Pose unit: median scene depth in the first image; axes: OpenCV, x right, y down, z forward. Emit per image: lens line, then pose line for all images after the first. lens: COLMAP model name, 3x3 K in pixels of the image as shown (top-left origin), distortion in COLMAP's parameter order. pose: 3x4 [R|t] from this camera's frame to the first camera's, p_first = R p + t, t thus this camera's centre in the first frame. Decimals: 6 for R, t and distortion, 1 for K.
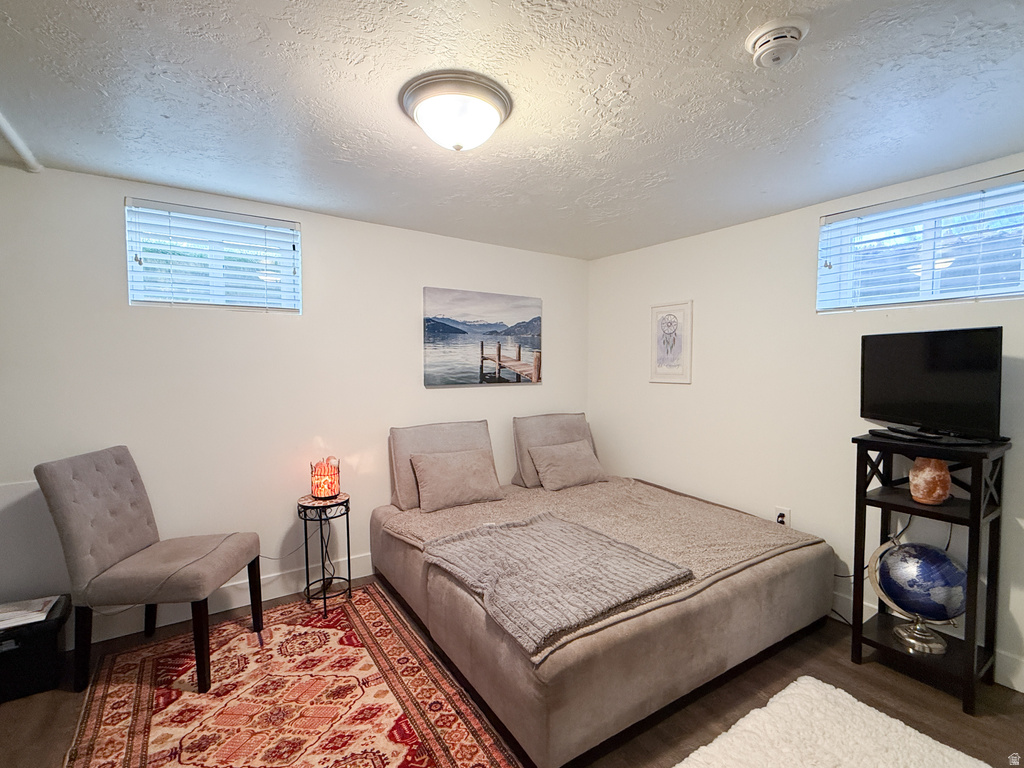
lens RADIAL K [[472.3, 0, 511.2], [0, 472.3, 384.4], [0, 0, 1]] dist [0.000586, 0.000650]
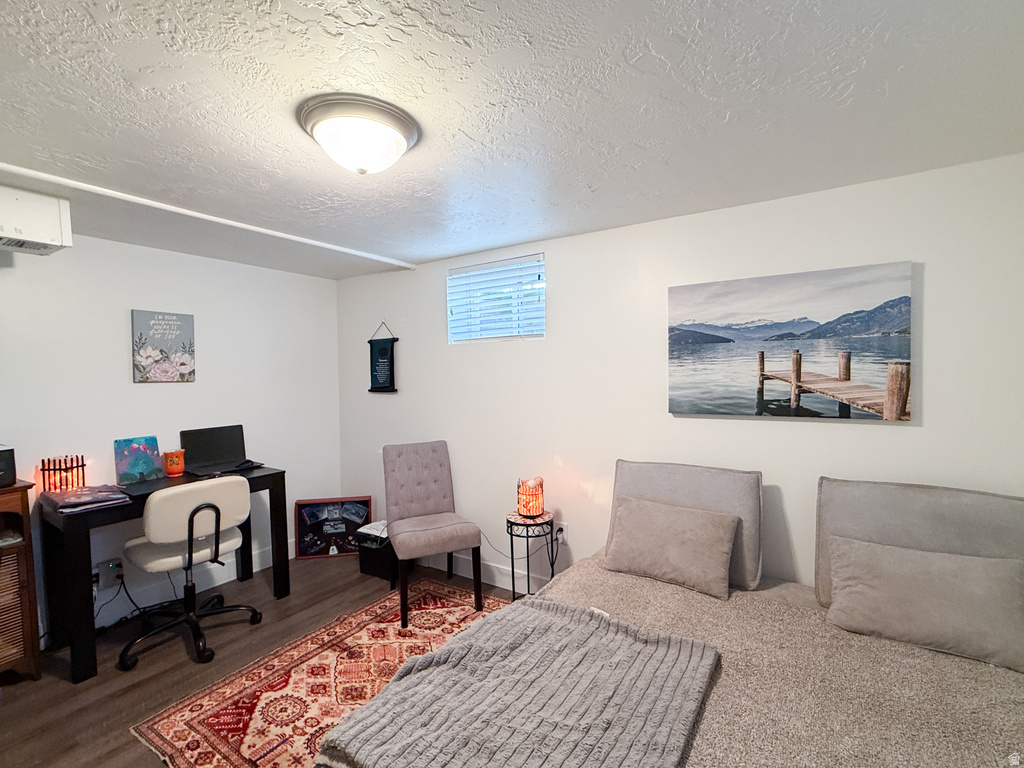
lens RADIAL K [[472.3, 0, 511.8], [0, 472.3, 386.9], [0, 0, 1]] dist [0.000586, 0.000650]
pose [[0.384031, 0.020304, -0.923097, 0.413363], [-0.025680, 0.999606, 0.011303, -0.040350], [0.922963, 0.019364, 0.384401, 0.429265]]
